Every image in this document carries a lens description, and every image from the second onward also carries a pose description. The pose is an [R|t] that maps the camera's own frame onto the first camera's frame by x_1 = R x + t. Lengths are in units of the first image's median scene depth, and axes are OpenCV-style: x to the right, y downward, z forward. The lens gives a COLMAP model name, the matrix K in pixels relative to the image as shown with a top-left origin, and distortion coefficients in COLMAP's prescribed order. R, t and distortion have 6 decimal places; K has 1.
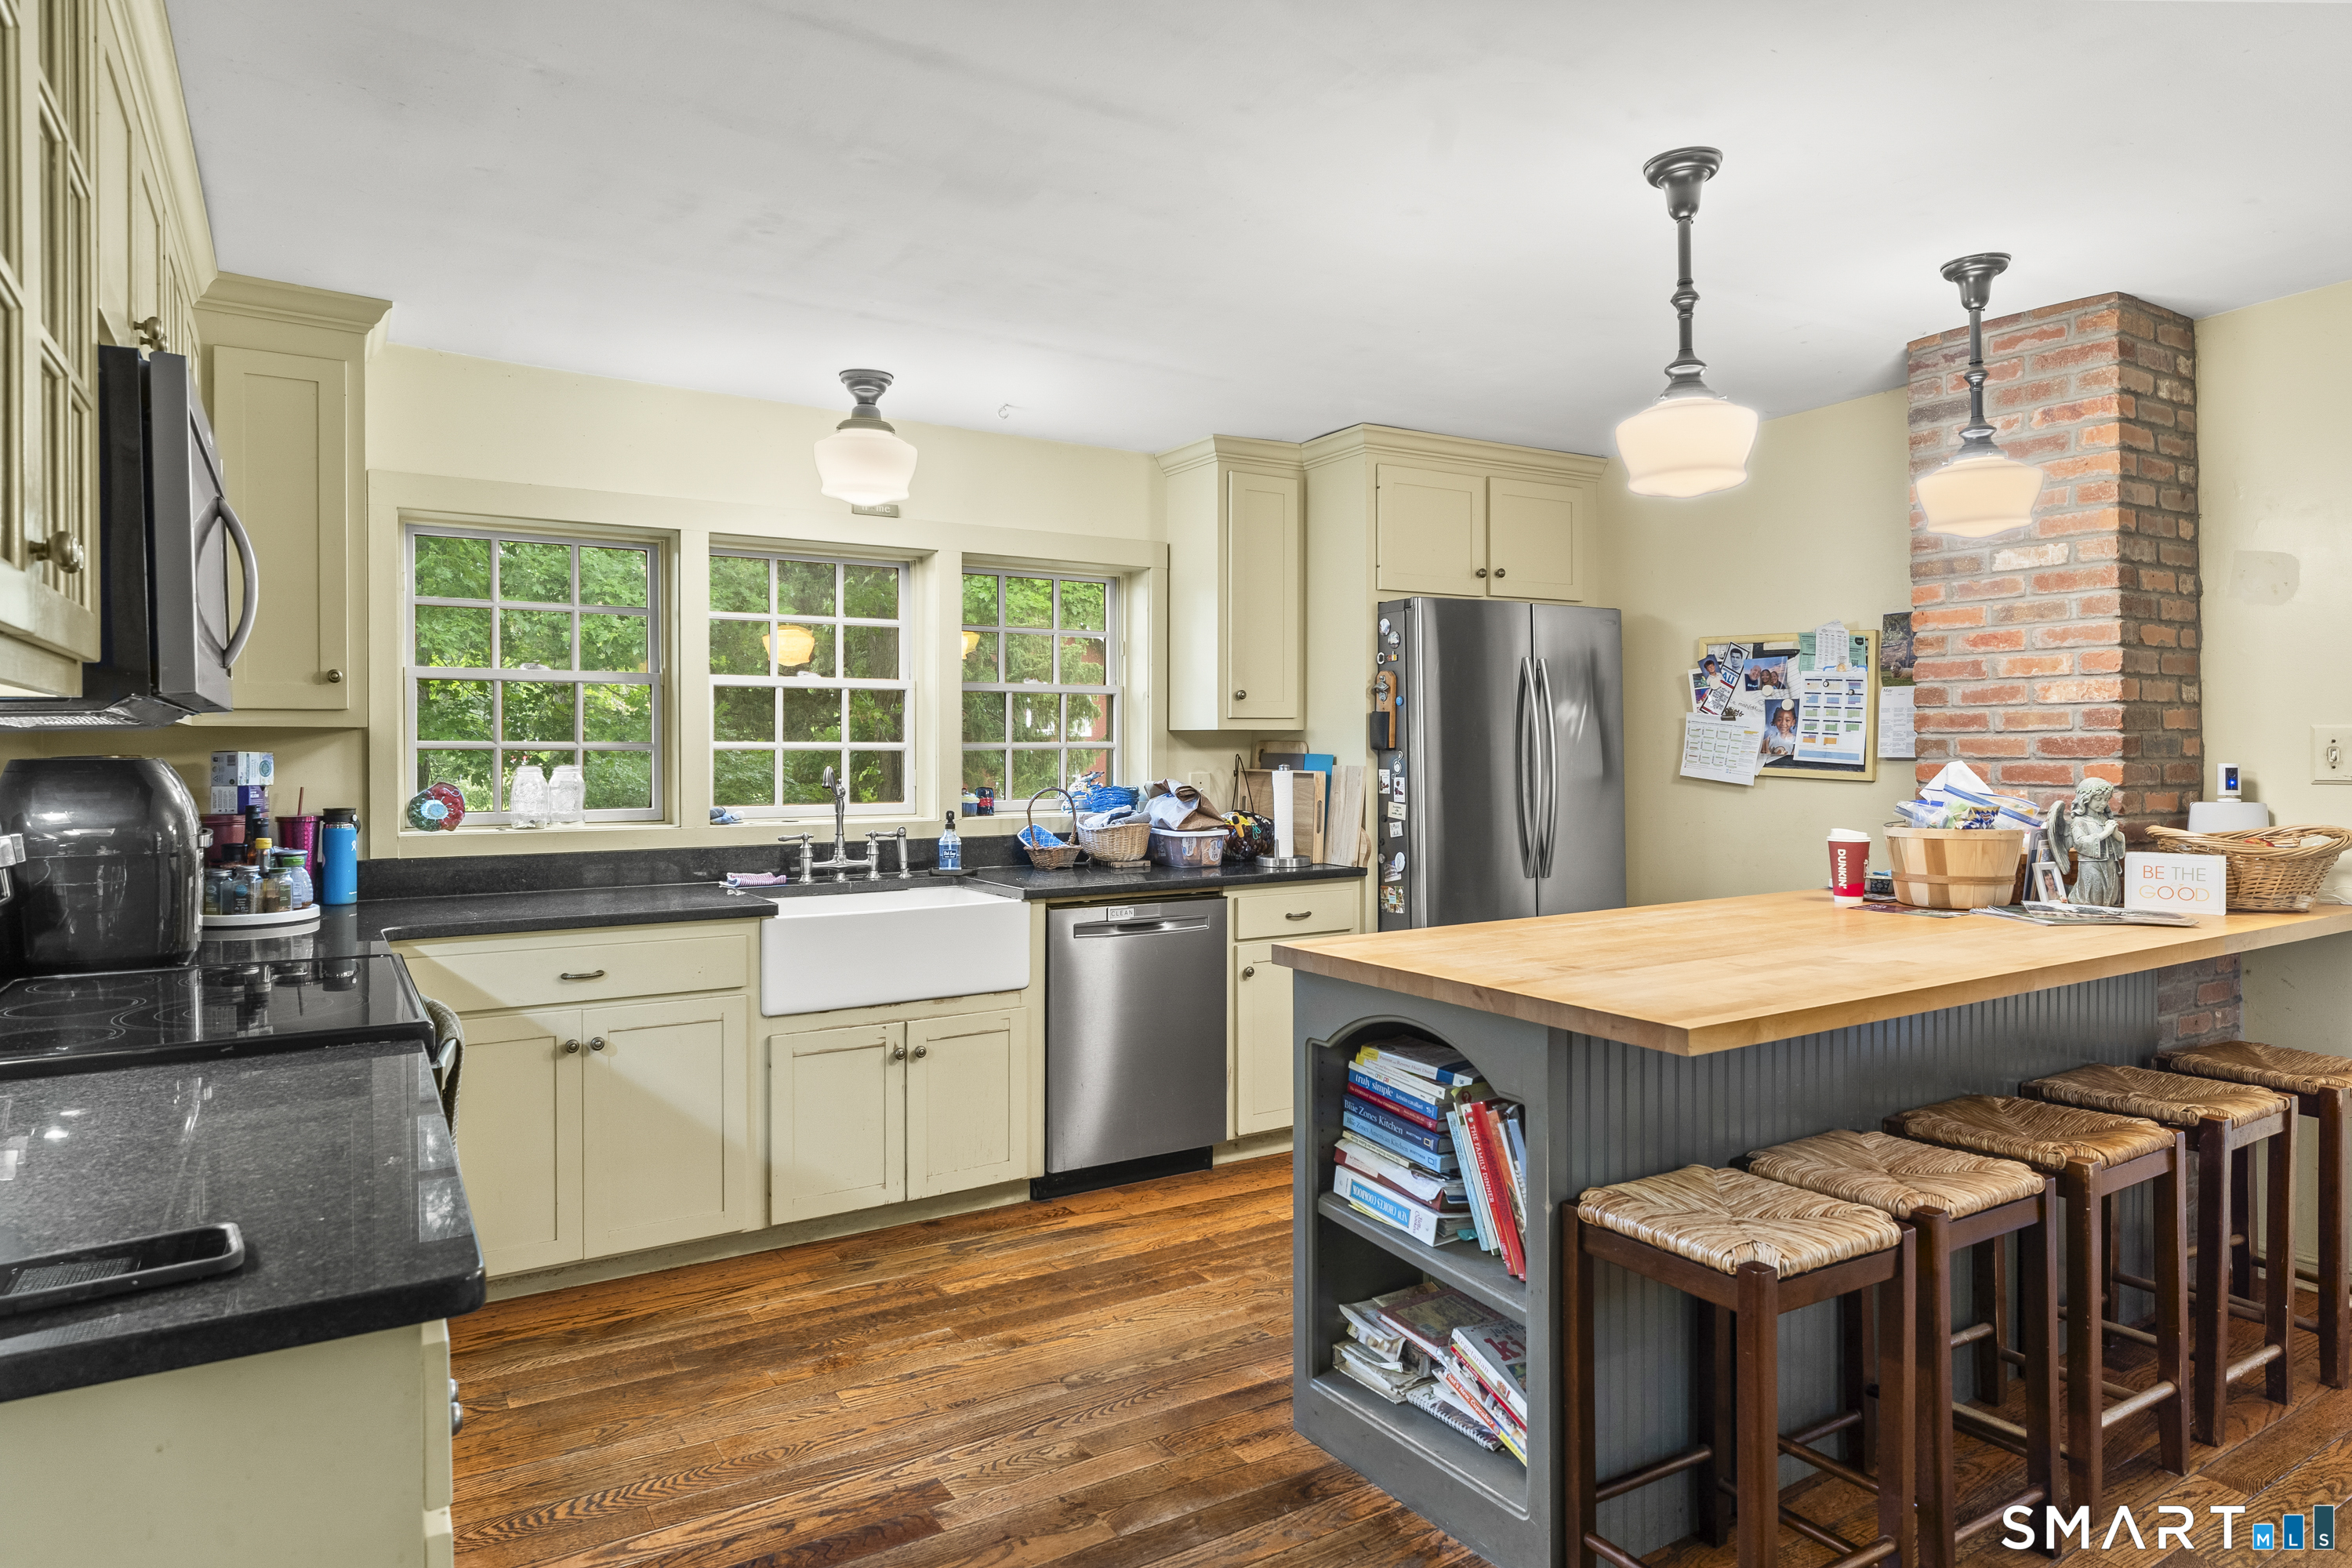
lens RADIAL K [[1357.4, 0, 1173.2], [0, 1357.4, 758.7], [0, 0, 1]] dist [-0.005521, 0.000700]
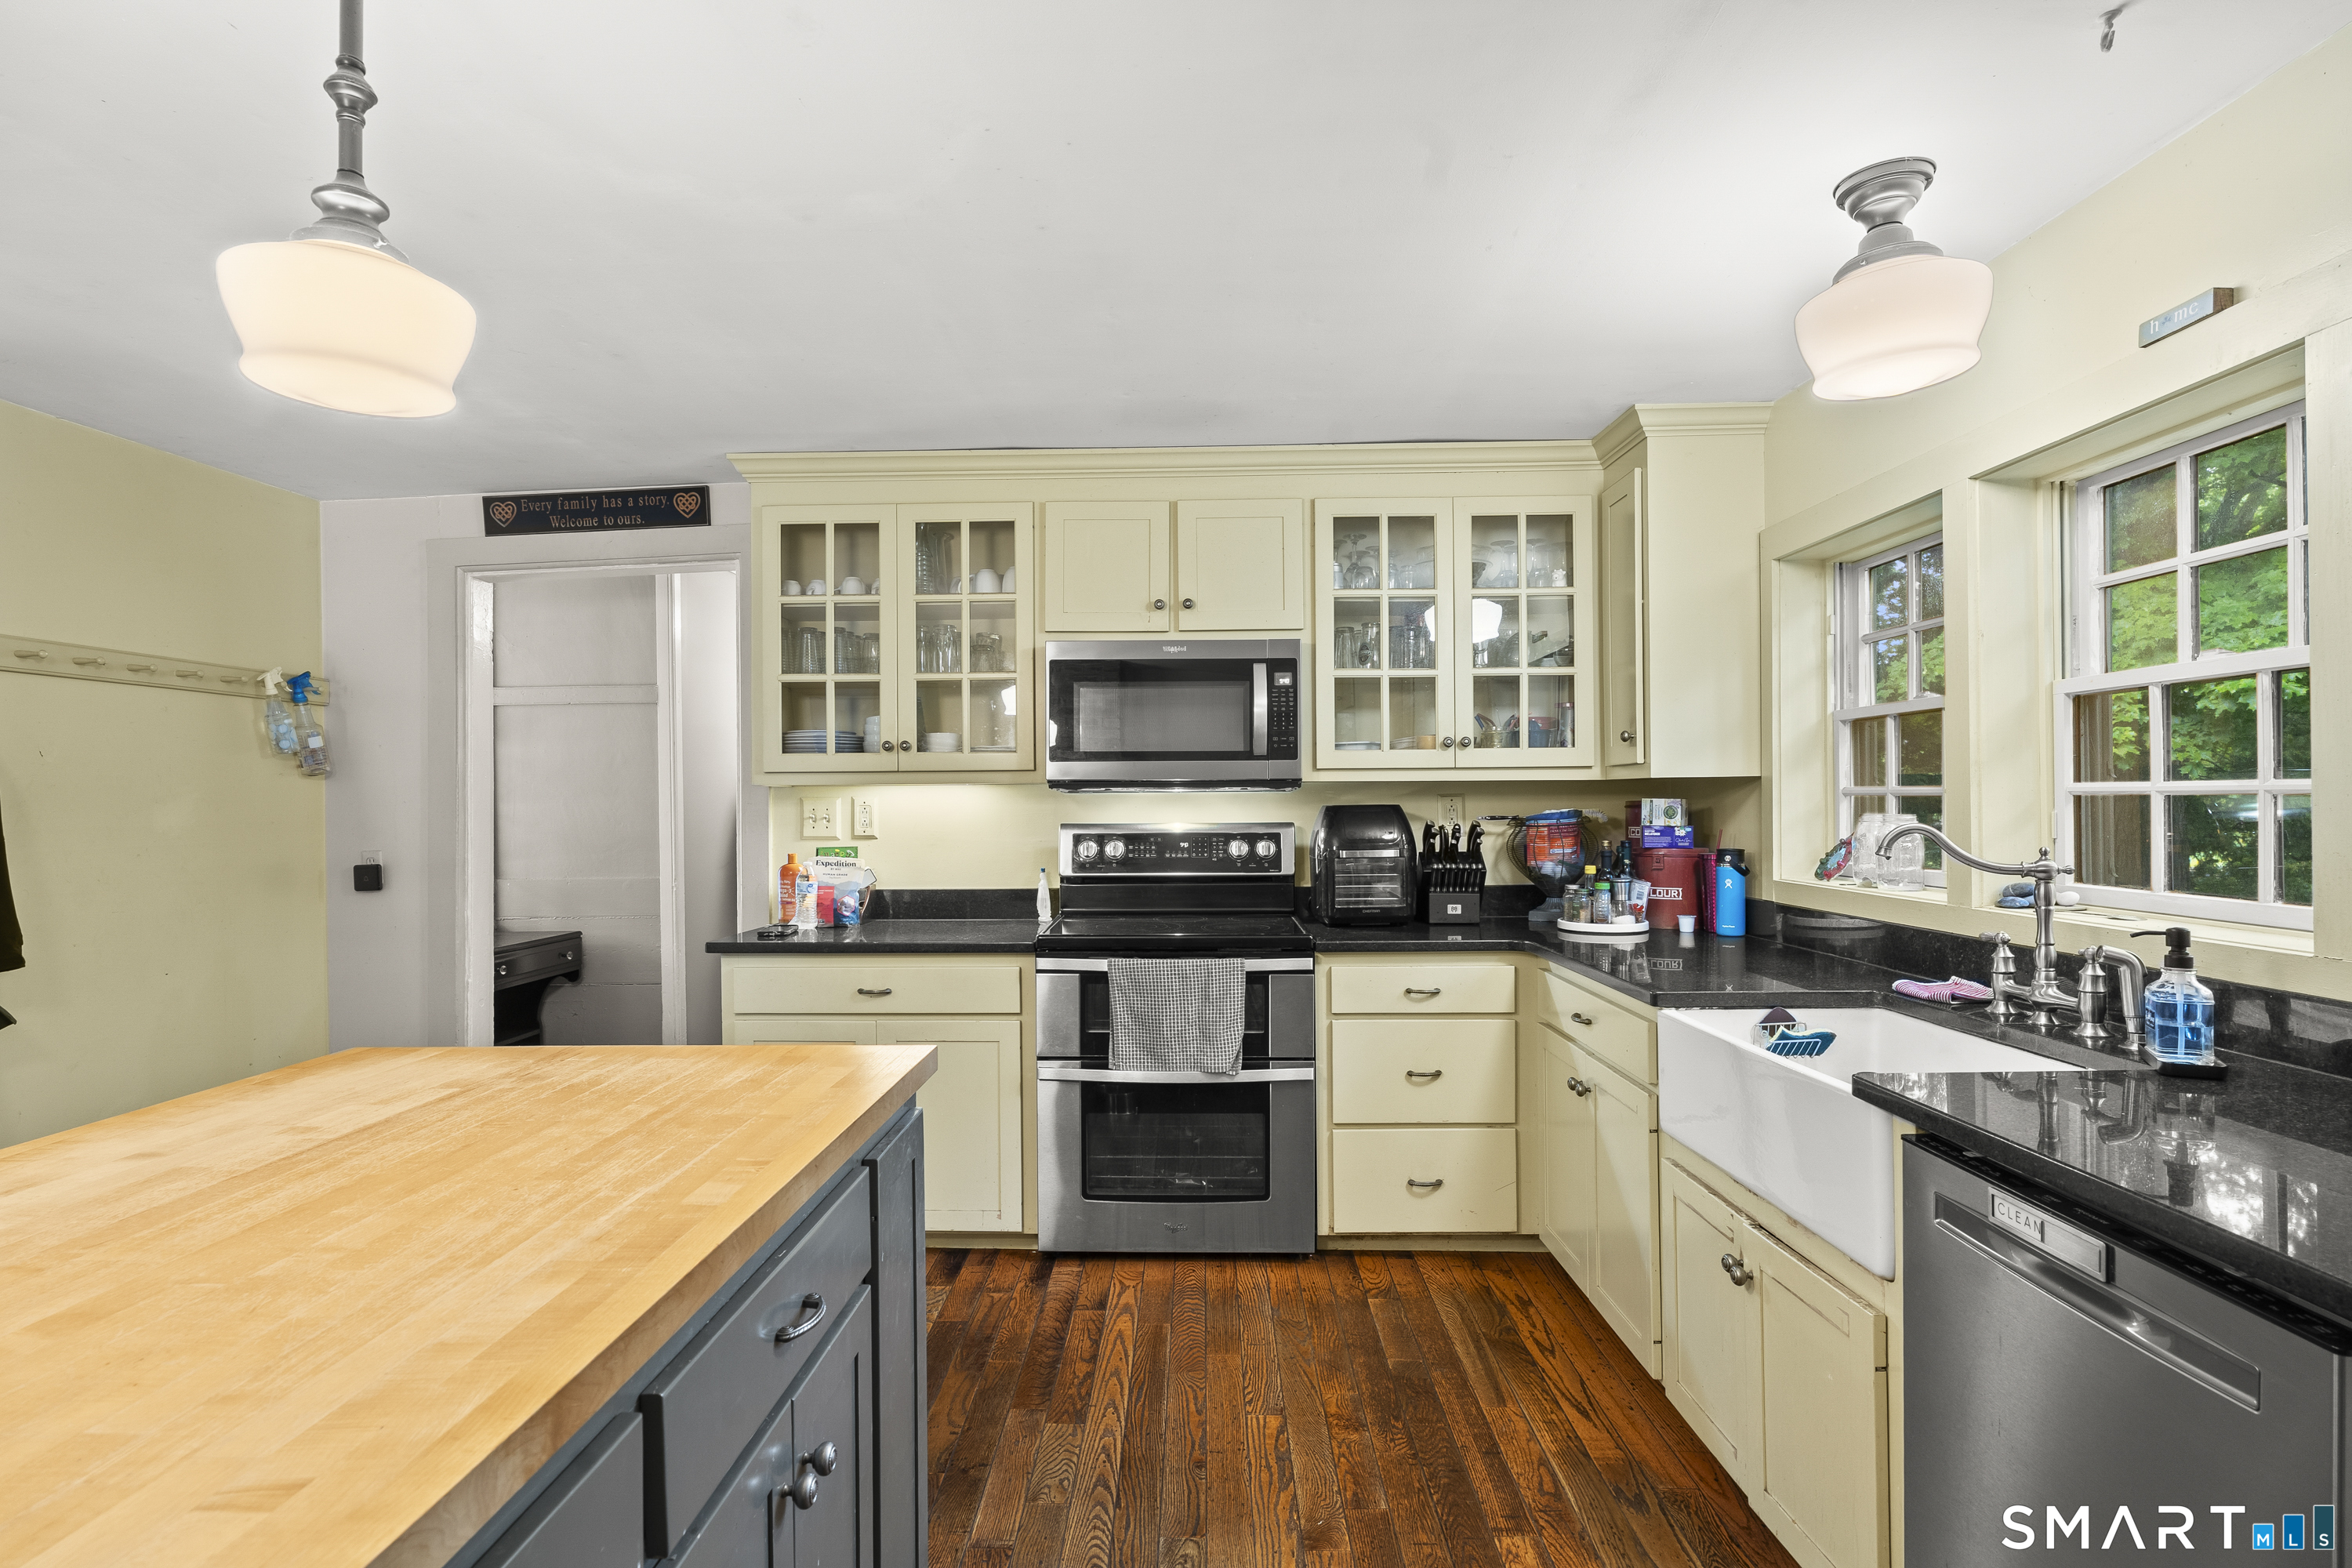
lens RADIAL K [[1180.8, 0, 1167.1], [0, 1180.8, 803.7], [0, 0, 1]] dist [-0.001283, 0.000241]
pose [[-0.560159, 0.007147, -0.828354, 0.392510], [0.003240, 0.999974, 0.006437, -0.007832], [0.828379, 0.000922, -0.560168, 1.021338]]
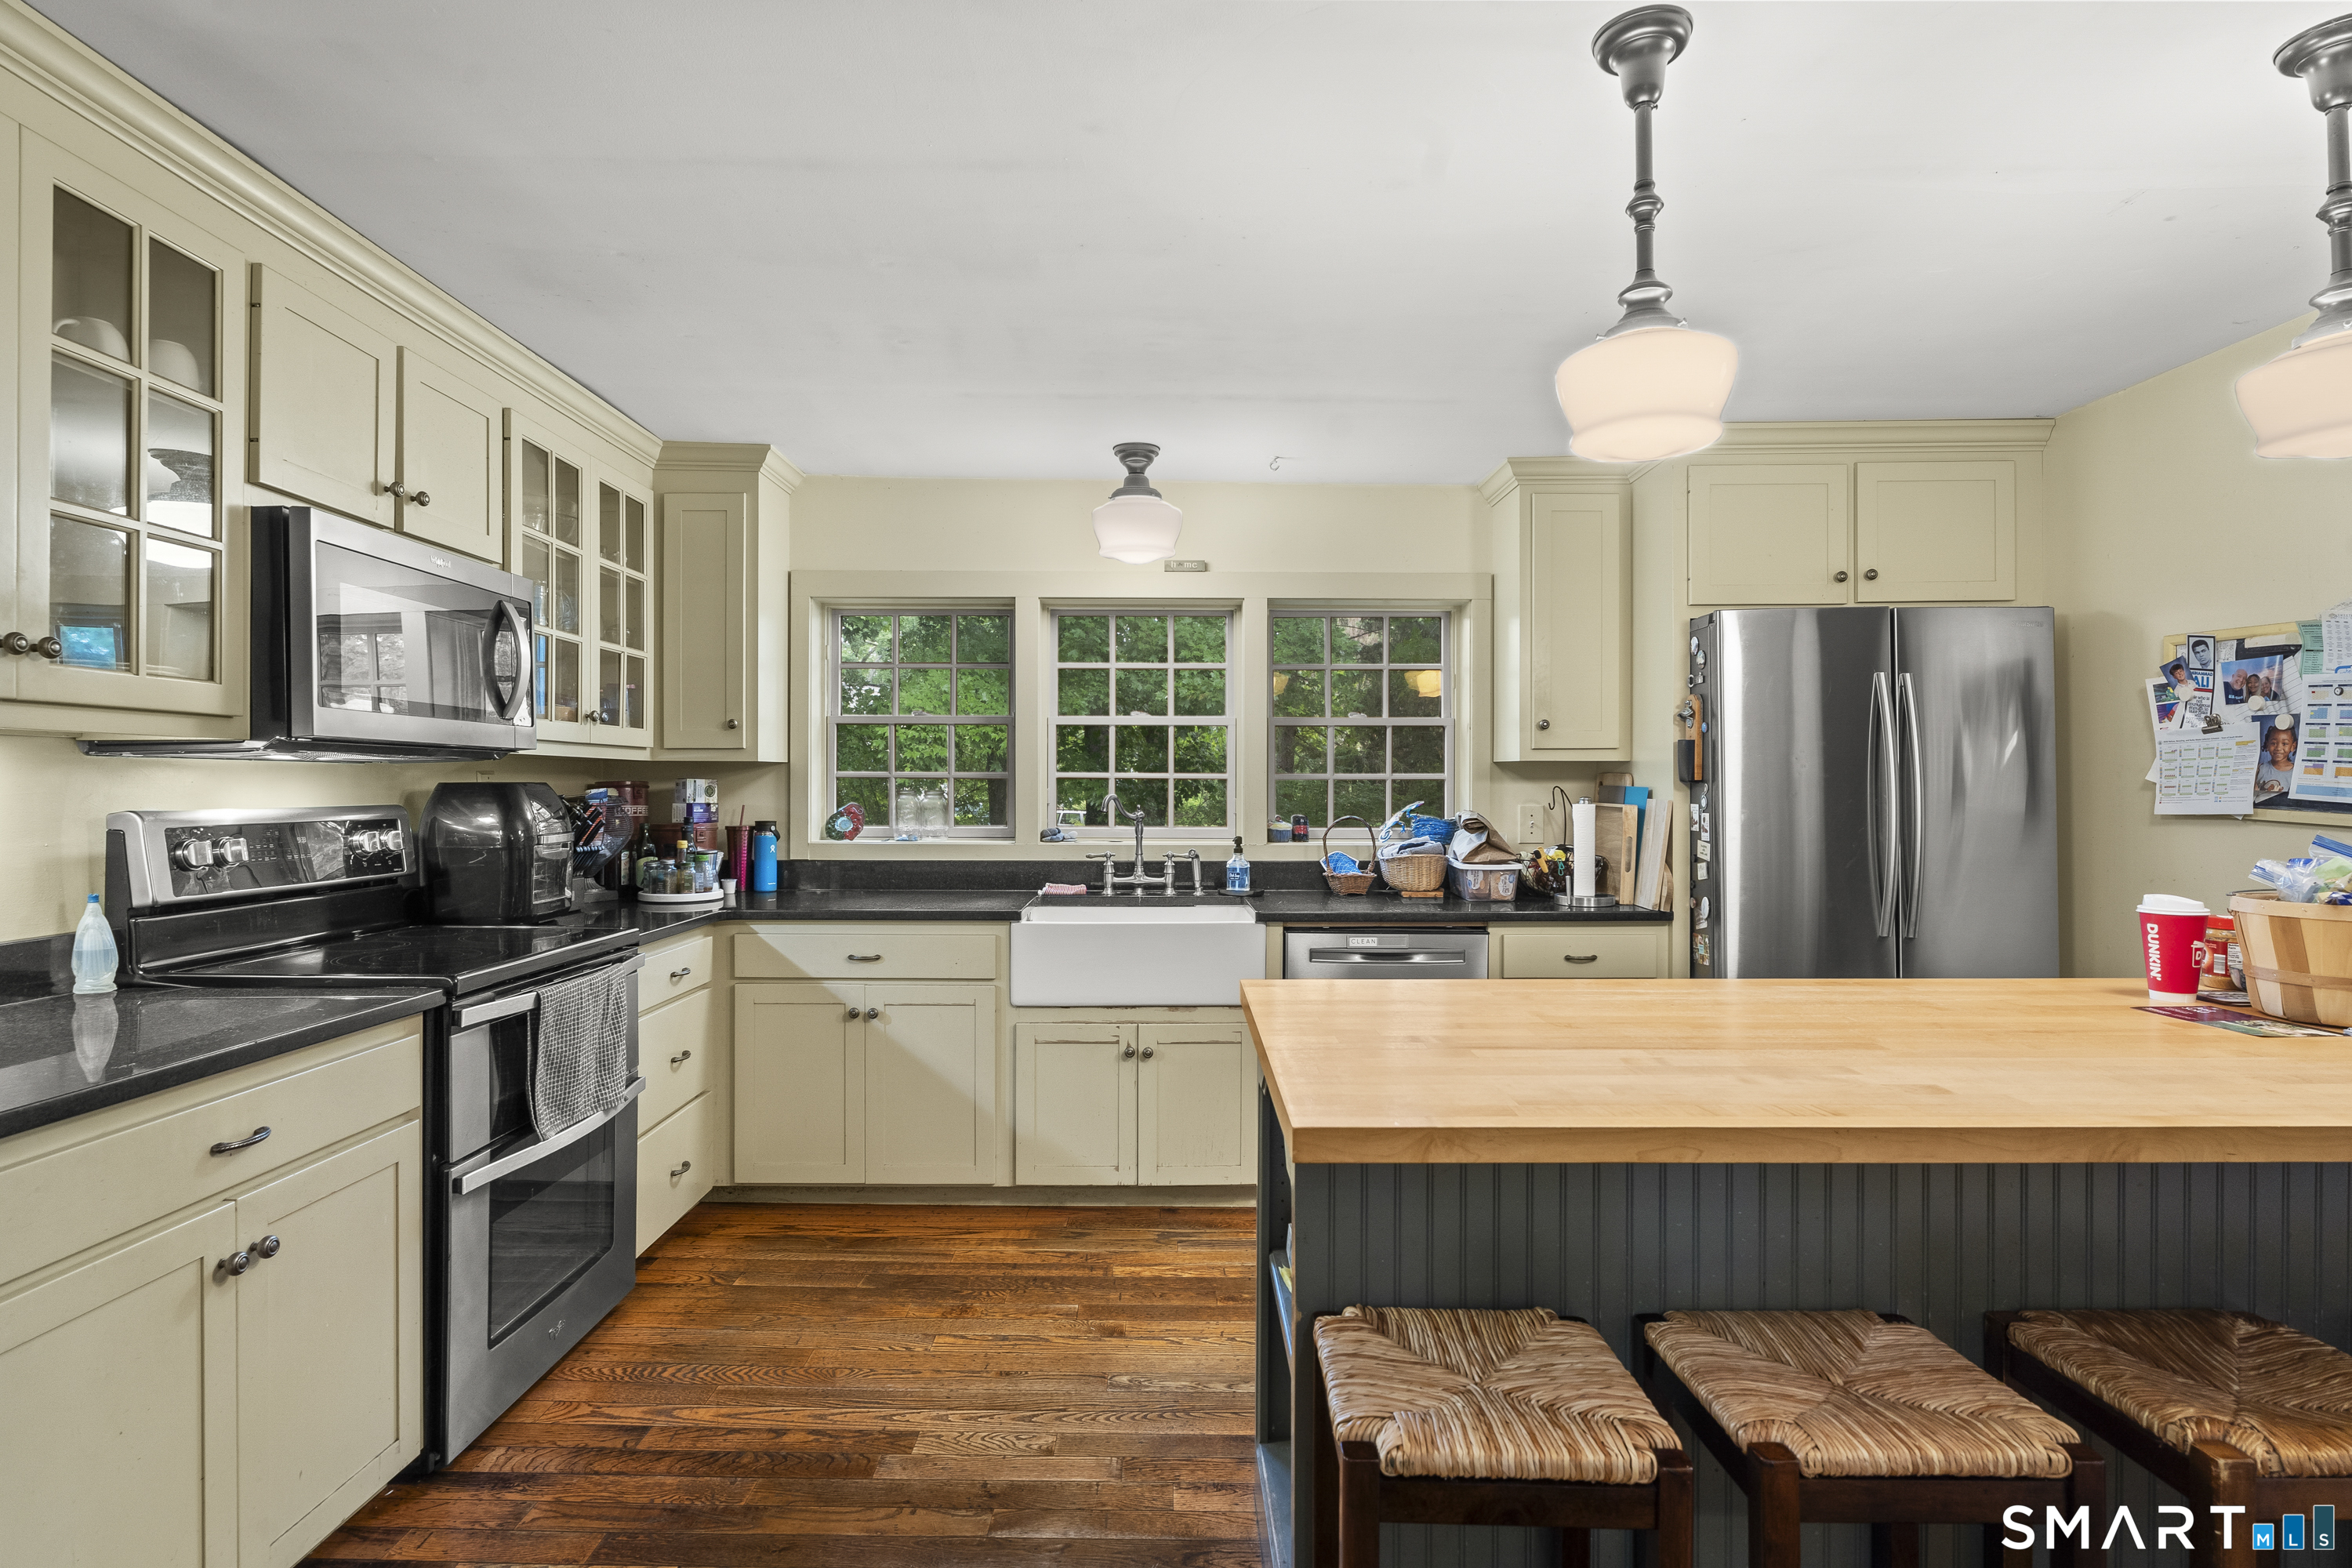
lens RADIAL K [[1194.4, 0, 1176.0], [0, 1194.4, 784.0], [0, 0, 1]] dist [-0.004226, -0.000193]
pose [[0.850605, 0.004777, -0.525783, 0.324094], [-0.007683, 0.999965, -0.003343, -0.000109], [0.525749, 0.006883, 0.850612, 0.170800]]
